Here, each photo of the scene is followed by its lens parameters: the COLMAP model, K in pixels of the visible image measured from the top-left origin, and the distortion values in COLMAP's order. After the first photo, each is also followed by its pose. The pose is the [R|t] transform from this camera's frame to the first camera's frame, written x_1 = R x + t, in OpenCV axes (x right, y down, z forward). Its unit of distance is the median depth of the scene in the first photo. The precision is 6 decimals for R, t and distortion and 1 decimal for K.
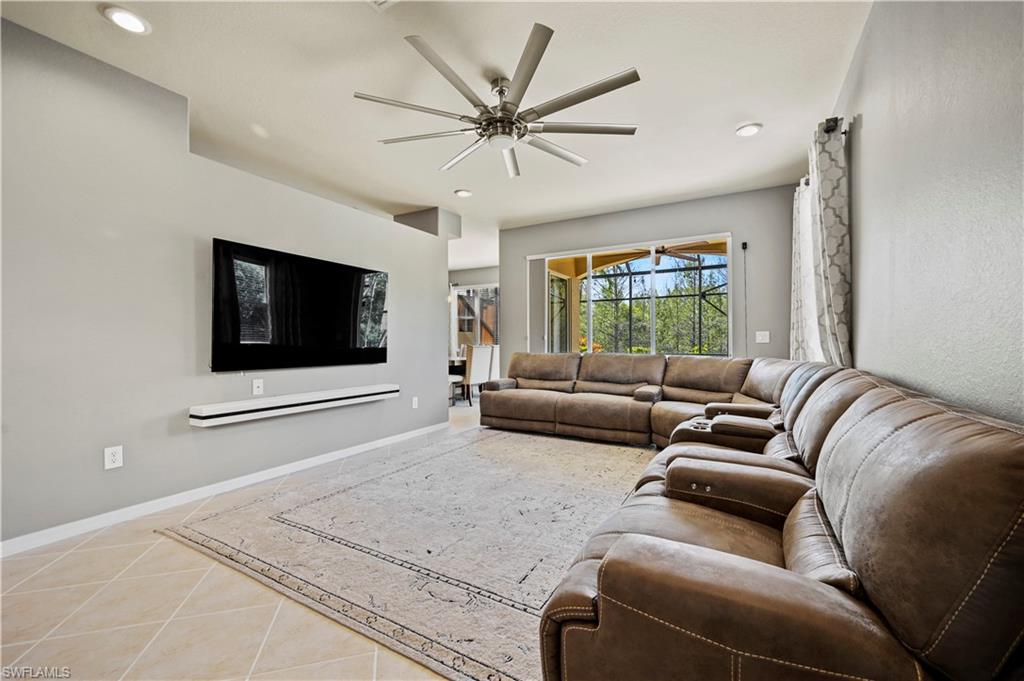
lens RADIAL K [[416.8, 0, 512.0], [0, 416.8, 340.5], [0, 0, 1]] dist [-0.002272, -0.000159]
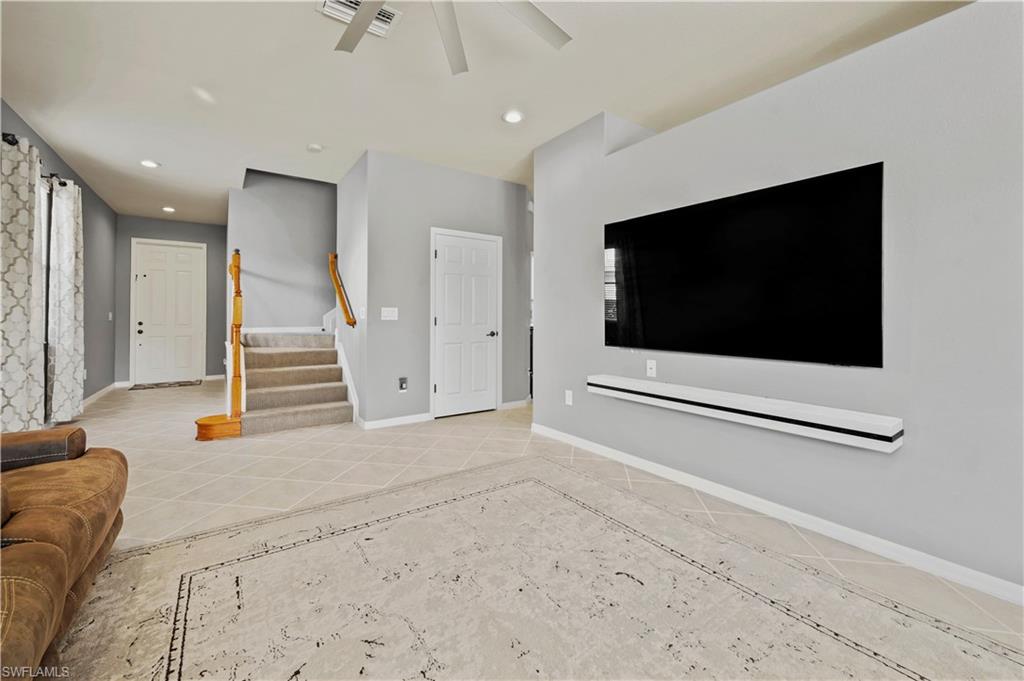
lens RADIAL K [[416.1, 0, 513.4], [0, 416.1, 321.8], [0, 0, 1]] dist [-0.000714, -0.000146]
pose [[-0.425745, 0.012806, -0.904752, 0.328180], [0.003659, 0.999916, 0.012431, -0.001904], [0.904836, 0.001982, -0.425757, 1.081890]]
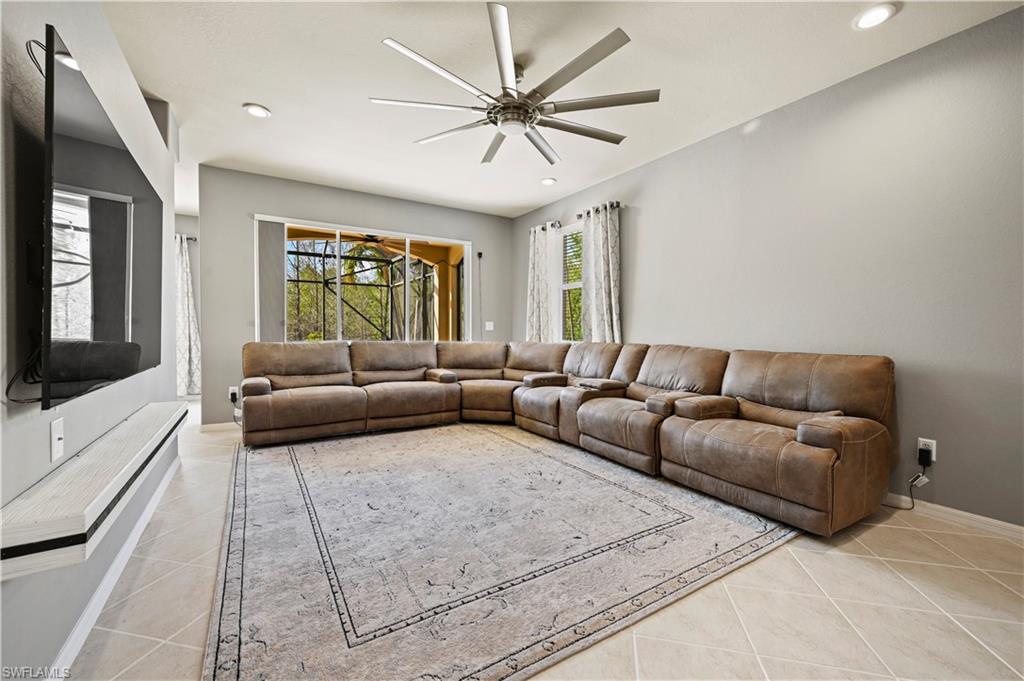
lens RADIAL K [[413.8, 0, 512.3], [0, 413.8, 334.4], [0, 0, 1]] dist [0.000992, 0.000109]
pose [[0.475078, -0.005227, 0.879928, -0.728720], [-0.008835, 0.999904, 0.010710, 0.004753], [-0.879899, -0.012862, 0.474986, 0.424387]]
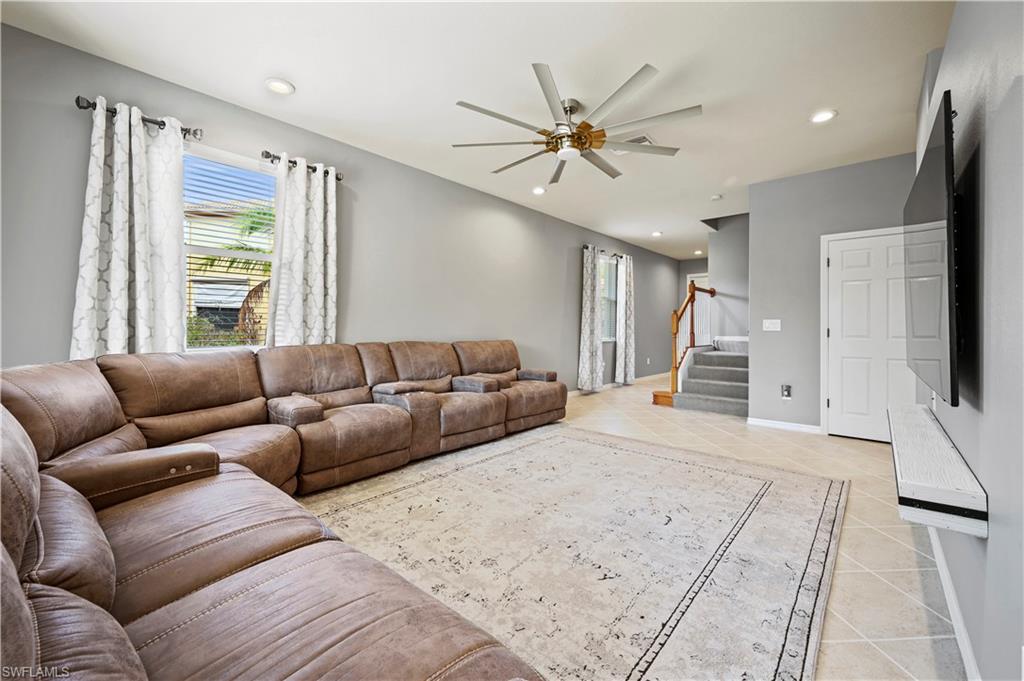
lens RADIAL K [[416.1, 0, 513.4], [0, 416.1, 321.8], [0, 0, 1]] dist [-0.000714, -0.000146]
pose [[-0.979449, 0.000573, 0.201692, -0.085138], [-0.002768, 0.999864, -0.016286, 0.002497], [-0.201674, -0.016509, -0.979314, 1.733877]]
